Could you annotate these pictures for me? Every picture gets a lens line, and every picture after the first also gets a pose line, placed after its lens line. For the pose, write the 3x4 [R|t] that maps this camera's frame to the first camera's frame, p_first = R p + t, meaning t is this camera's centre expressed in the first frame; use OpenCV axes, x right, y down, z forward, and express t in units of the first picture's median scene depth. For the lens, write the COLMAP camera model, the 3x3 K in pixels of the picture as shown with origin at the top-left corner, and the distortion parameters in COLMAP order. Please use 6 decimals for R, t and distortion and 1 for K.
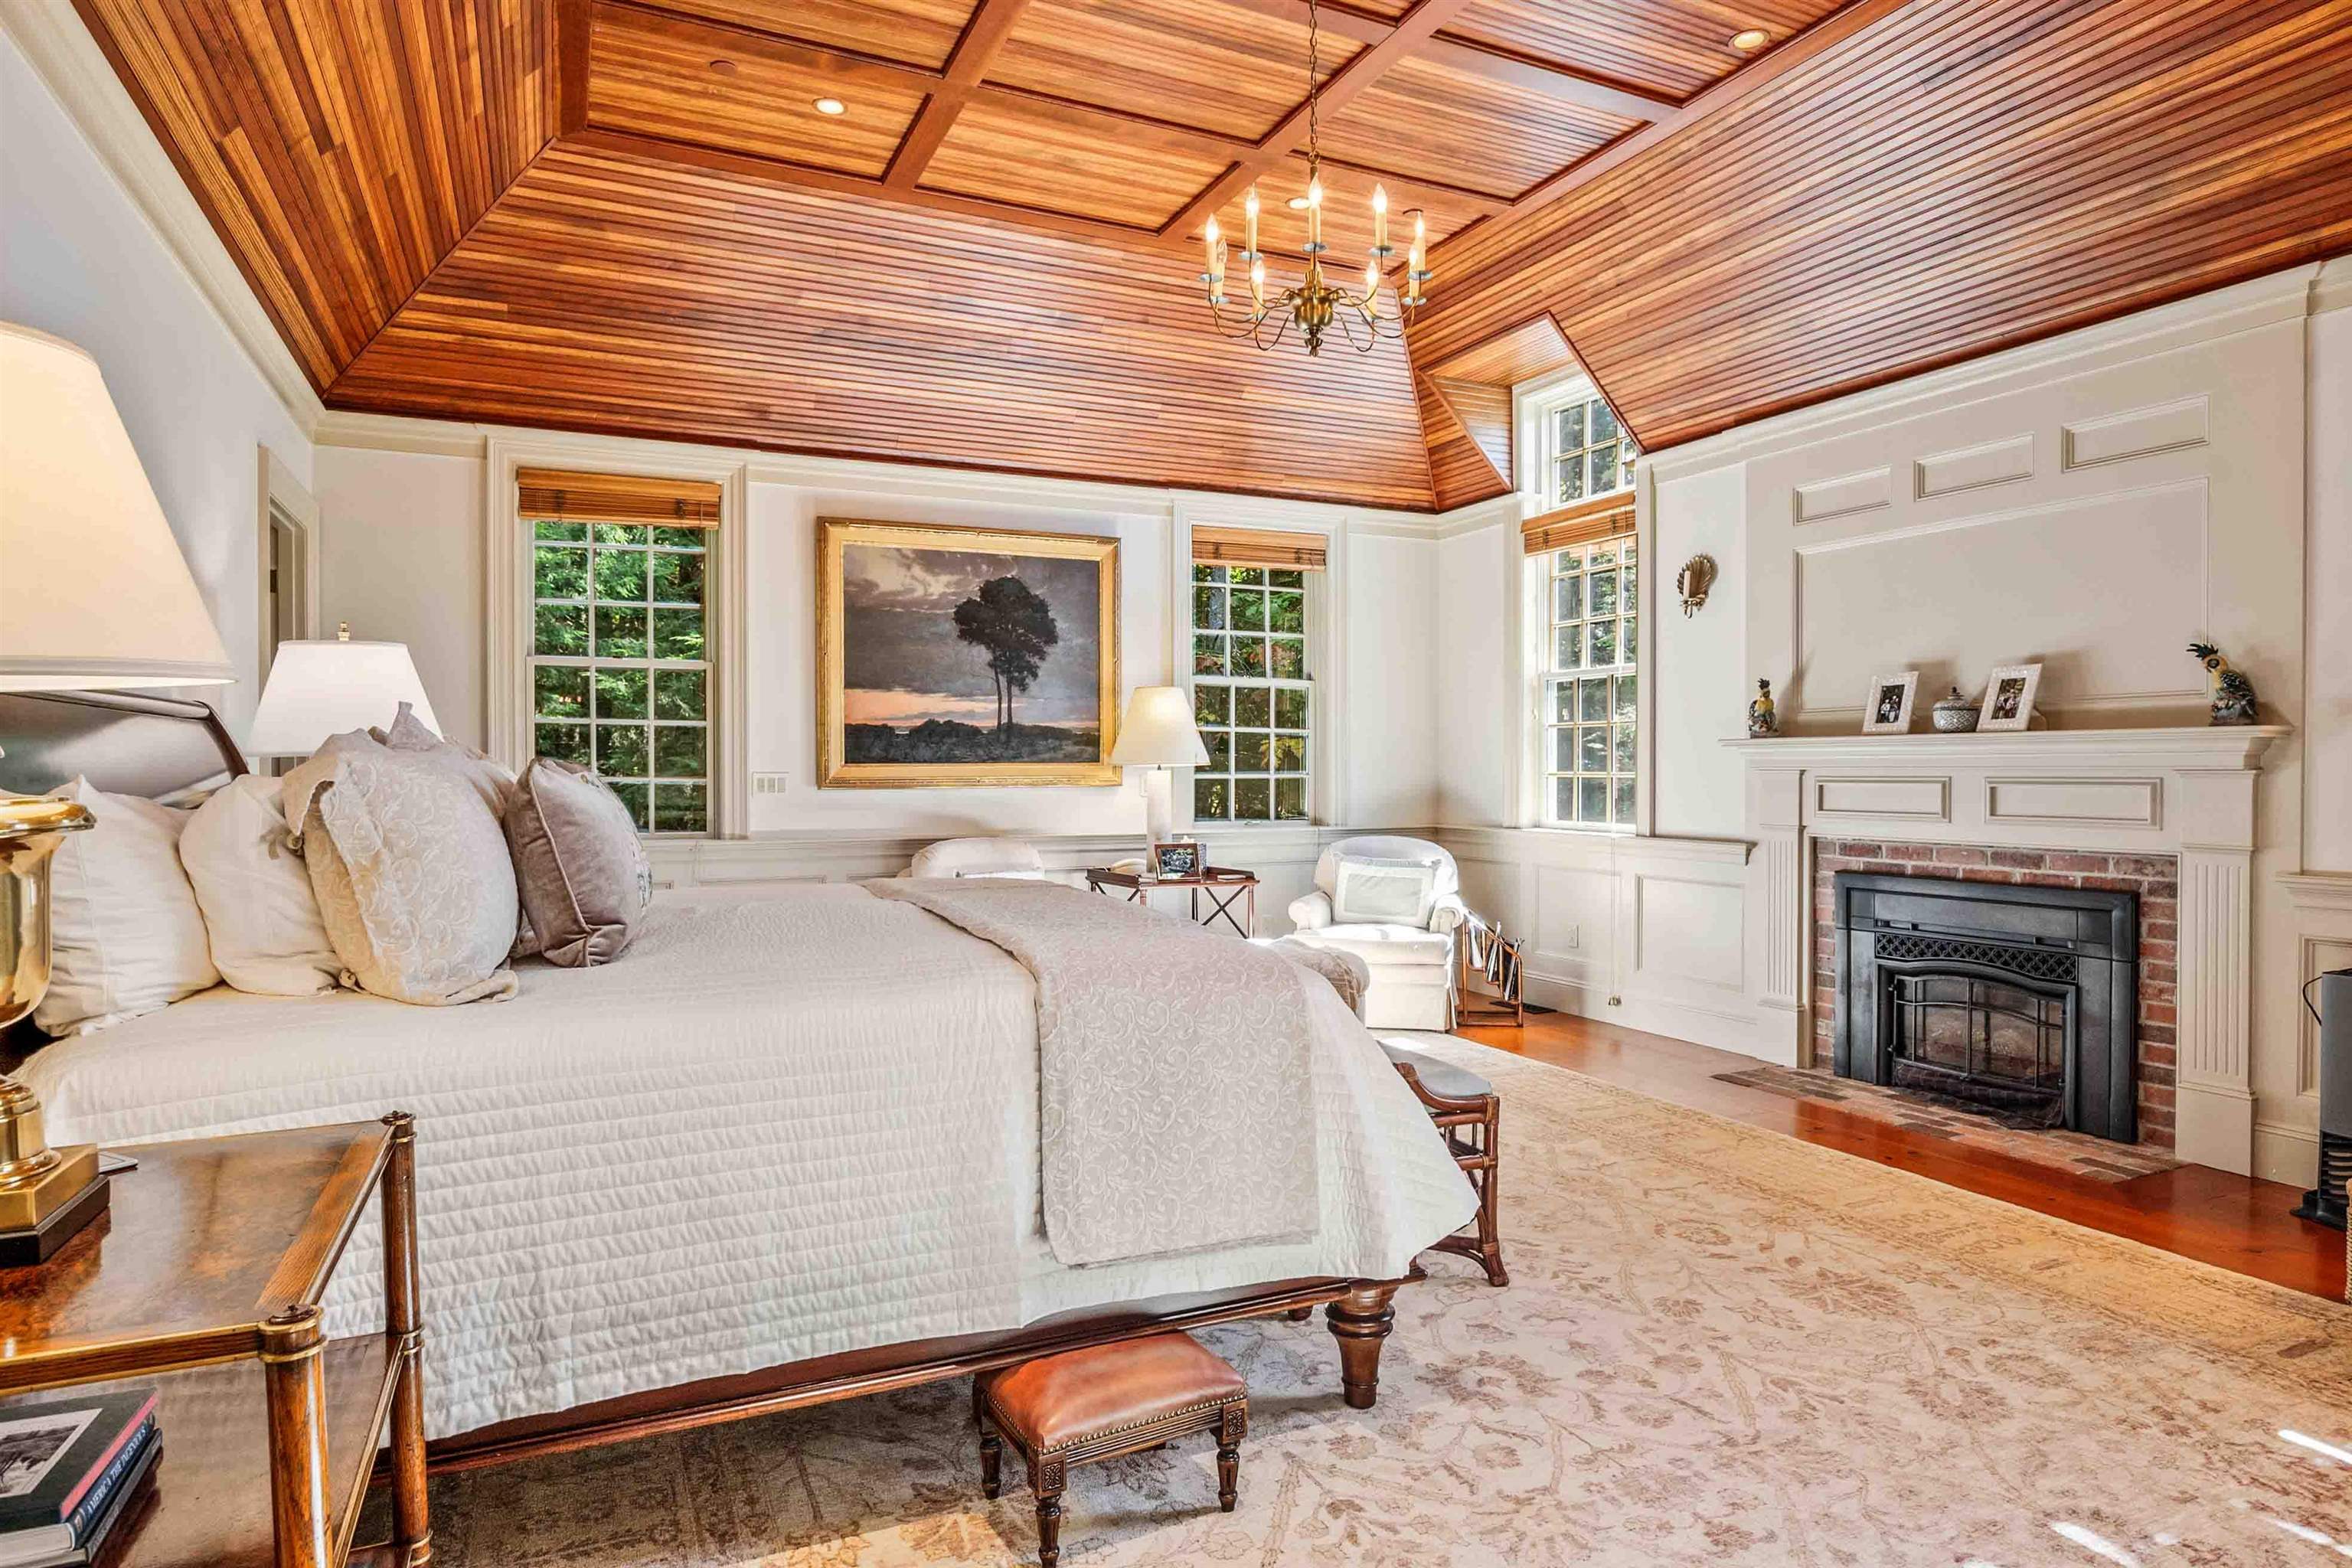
lens RADIAL K [[1351.3, 0, 1199.4], [0, 1351.3, 779.6], [0, 0, 1]] dist [-0.021411, 0.005706]
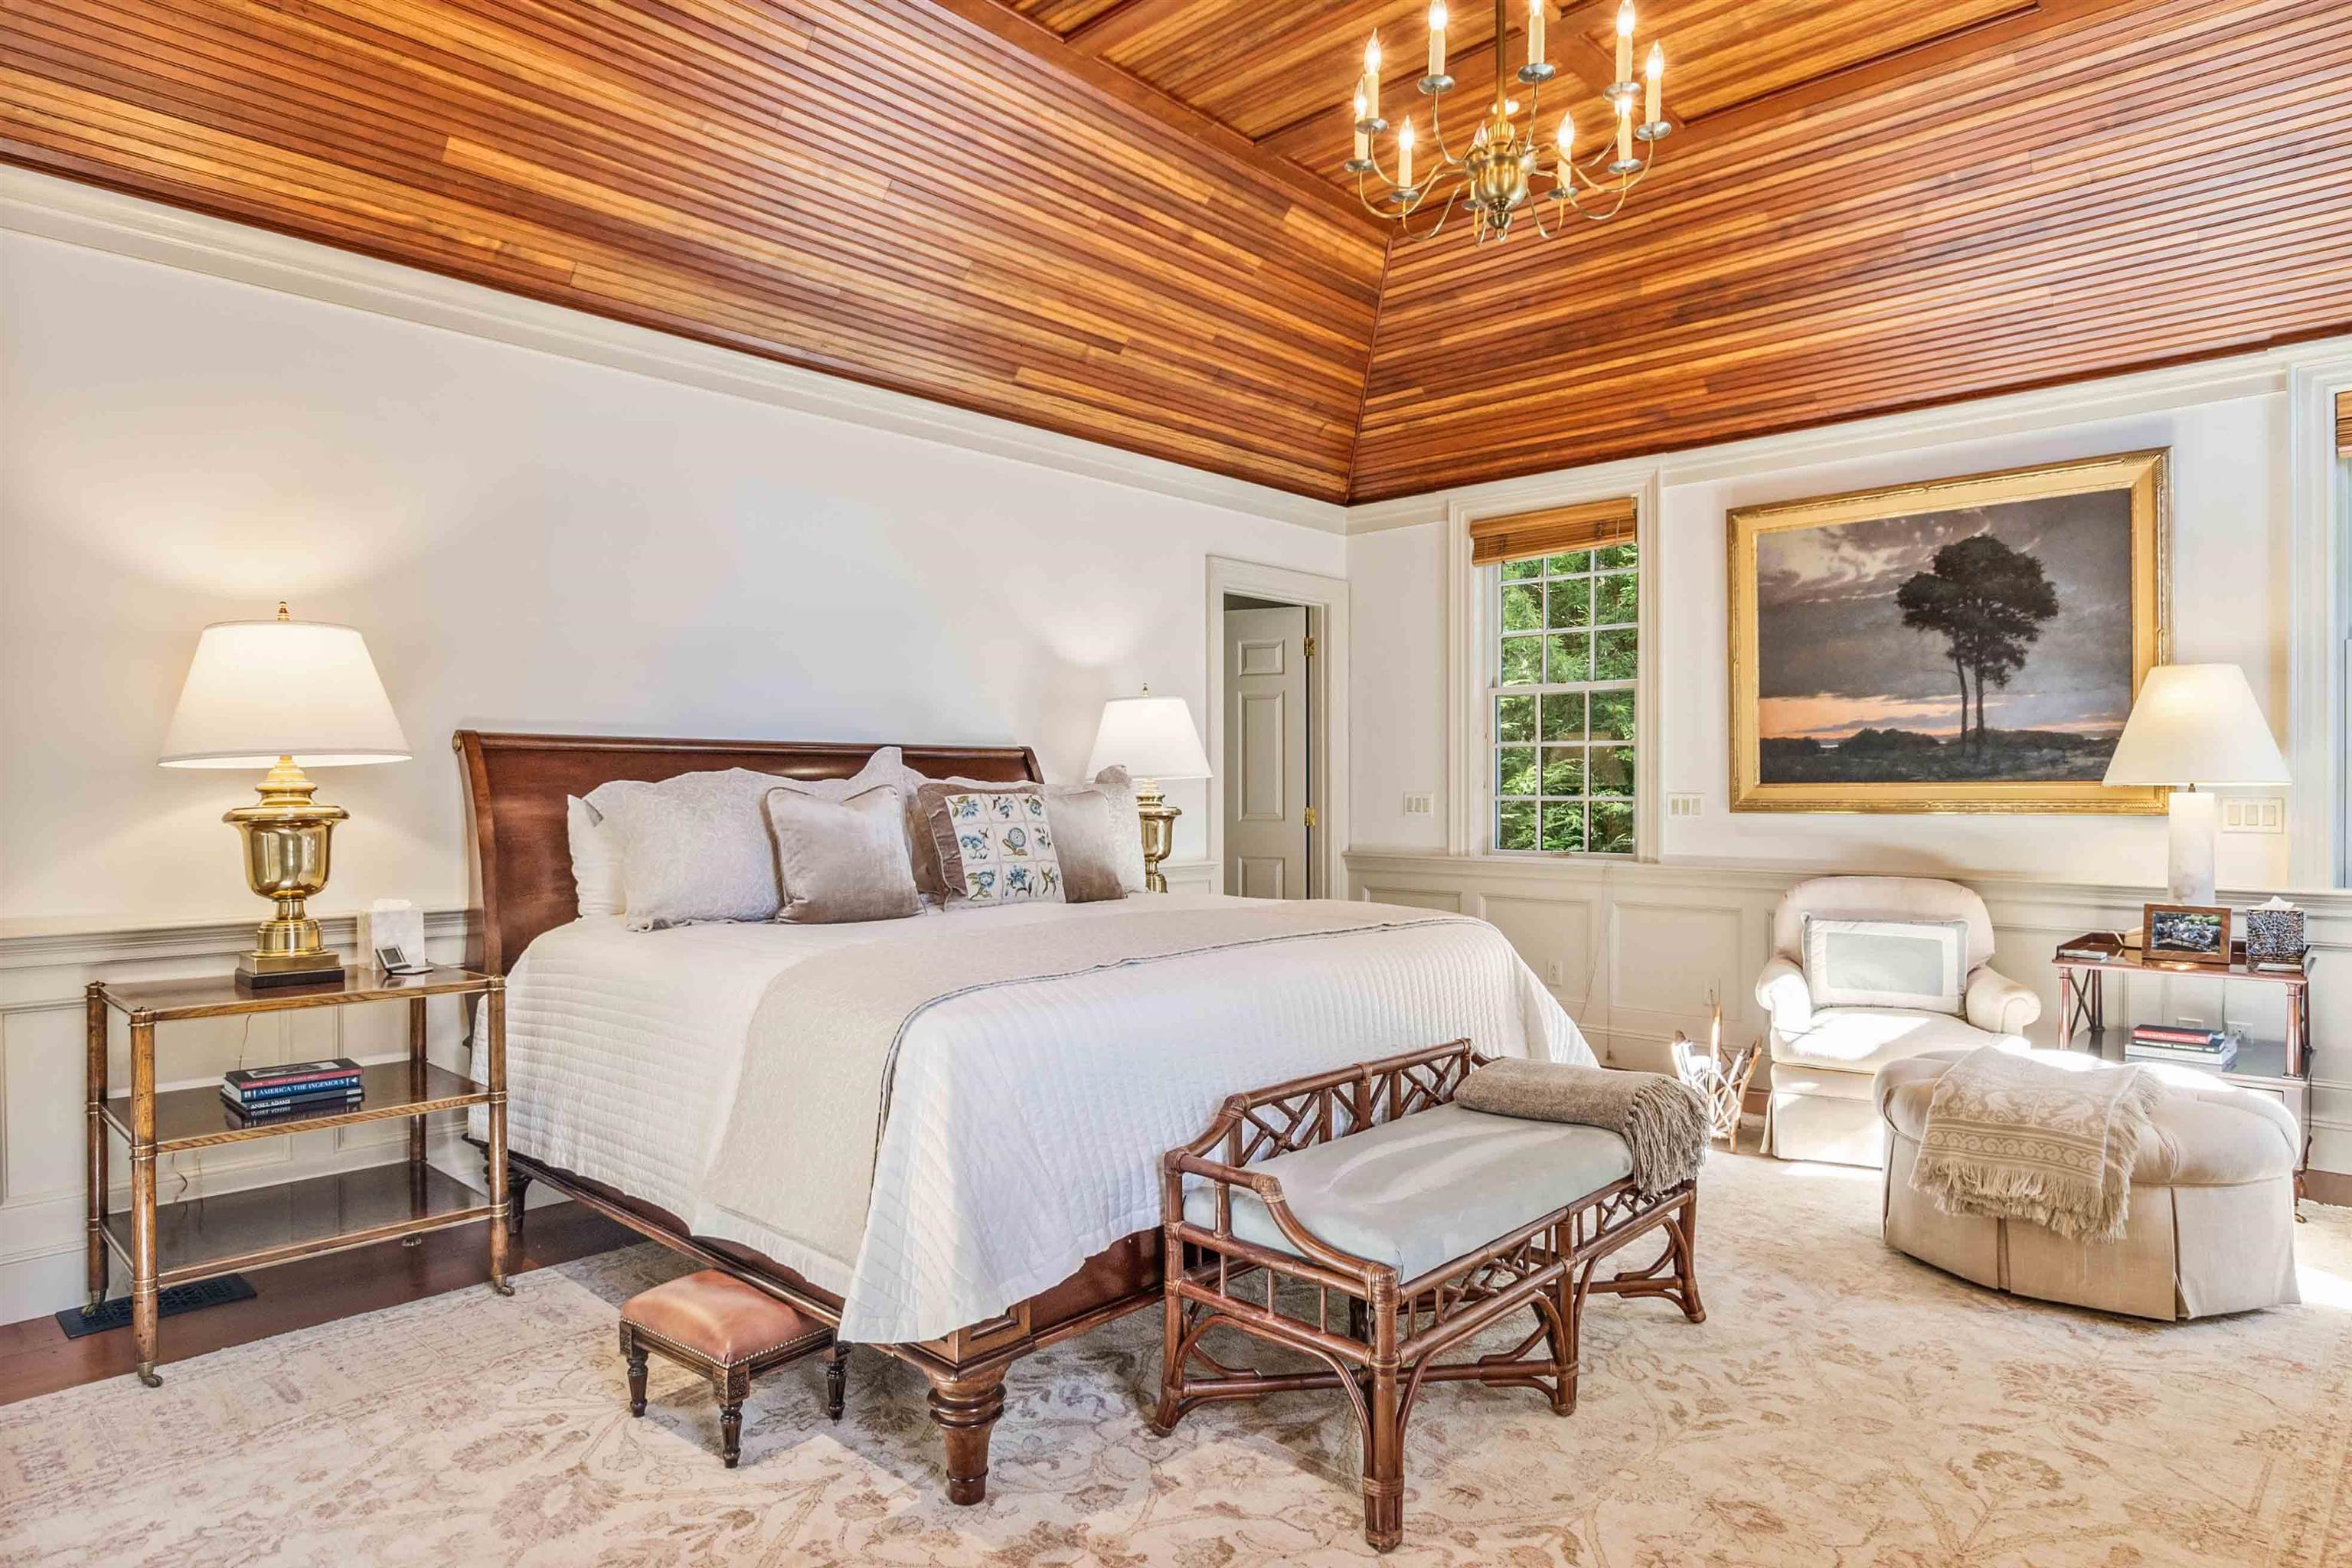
lens RADIAL K [[1351.3, 0, 1193.4], [0, 1351.3, 790.0], [0, 0, 1]] dist [-0.021411, 0.005706]
pose [[0.365950, 0.003025, -0.930630, 0.413868], [-0.007019, 0.999975, 0.000490, -0.005483], [0.930608, 0.006352, 0.365962, 0.331359]]
